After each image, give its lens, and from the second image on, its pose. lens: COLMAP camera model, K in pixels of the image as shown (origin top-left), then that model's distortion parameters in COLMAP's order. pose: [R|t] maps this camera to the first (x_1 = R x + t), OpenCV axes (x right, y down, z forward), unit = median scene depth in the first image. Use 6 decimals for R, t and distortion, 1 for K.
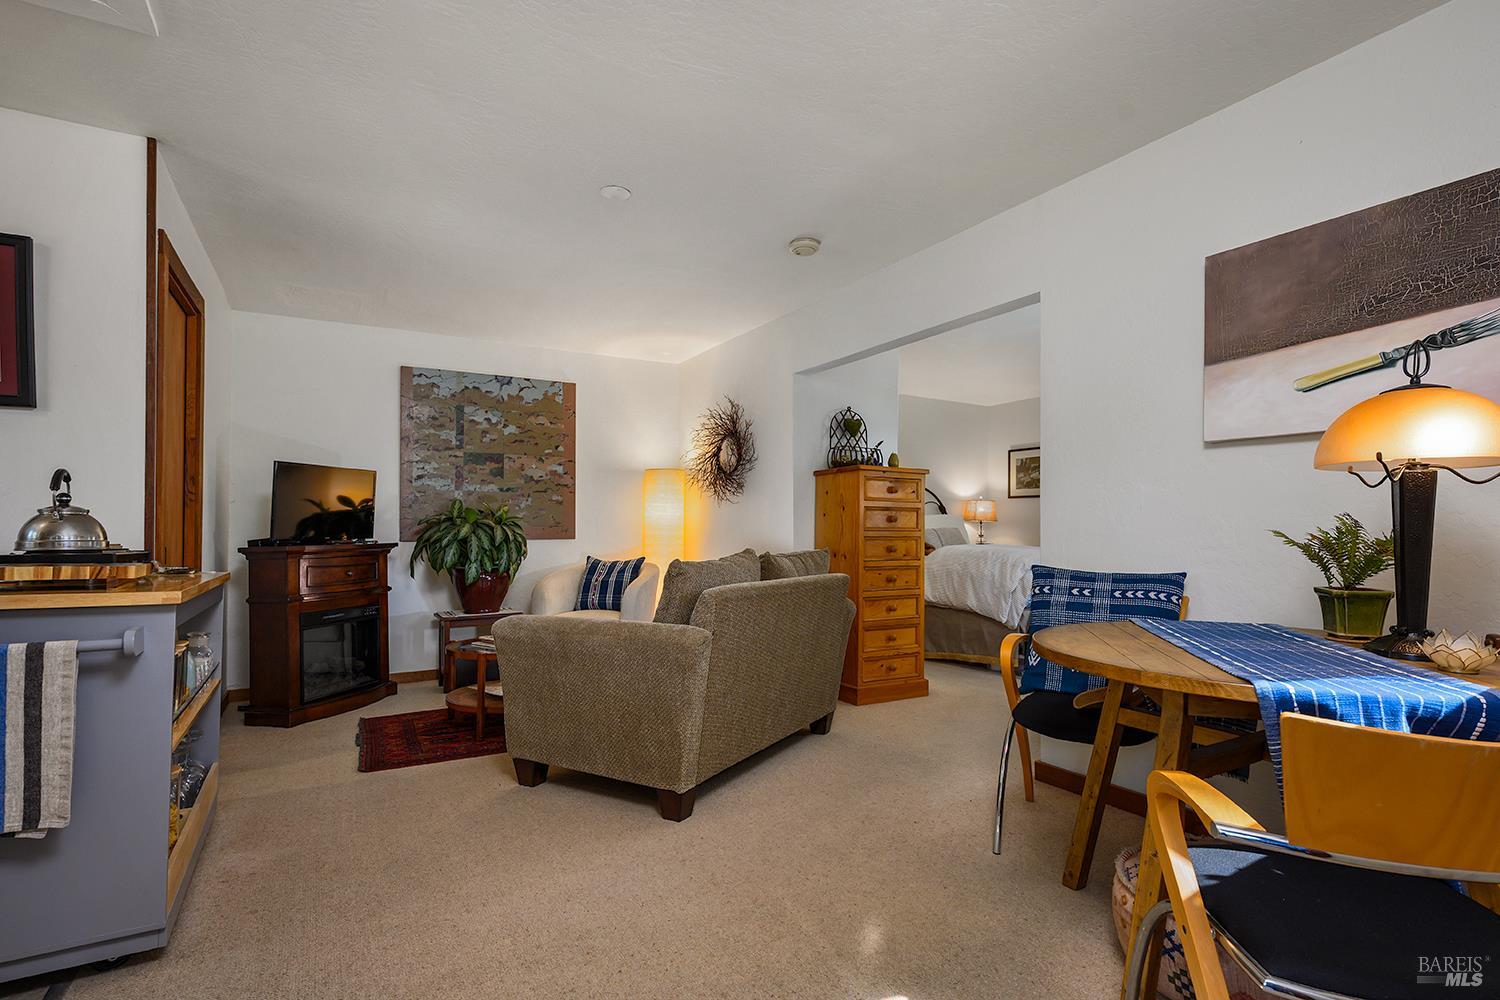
lens RADIAL K [[726.8, 0, 750.9], [0, 726.8, 505.3], [0, 0, 1]] dist [-0.005447, 0.000182]
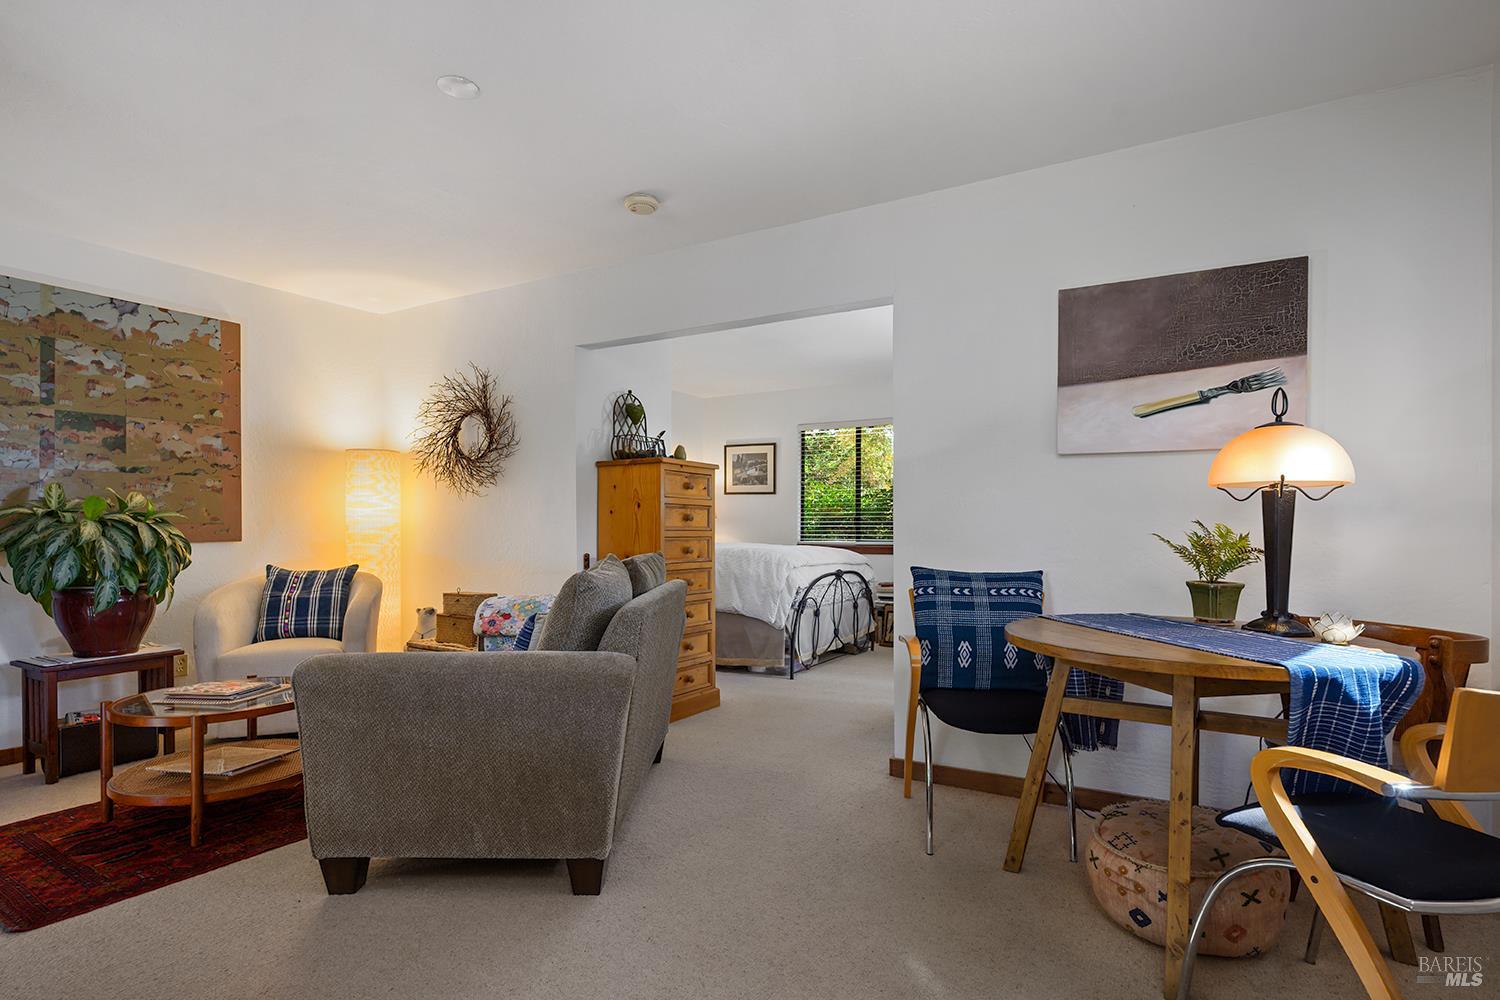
lens RADIAL K [[792.9, 0, 750.1], [0, 792.9, 509.0], [0, 0, 1]] dist [-0.003171, -0.001332]
pose [[0.873101, 0.011090, 0.487414, -0.224125], [-0.018585, 0.999772, 0.010543, -0.004013], [-0.487186, -0.018264, 0.873107, 0.088814]]
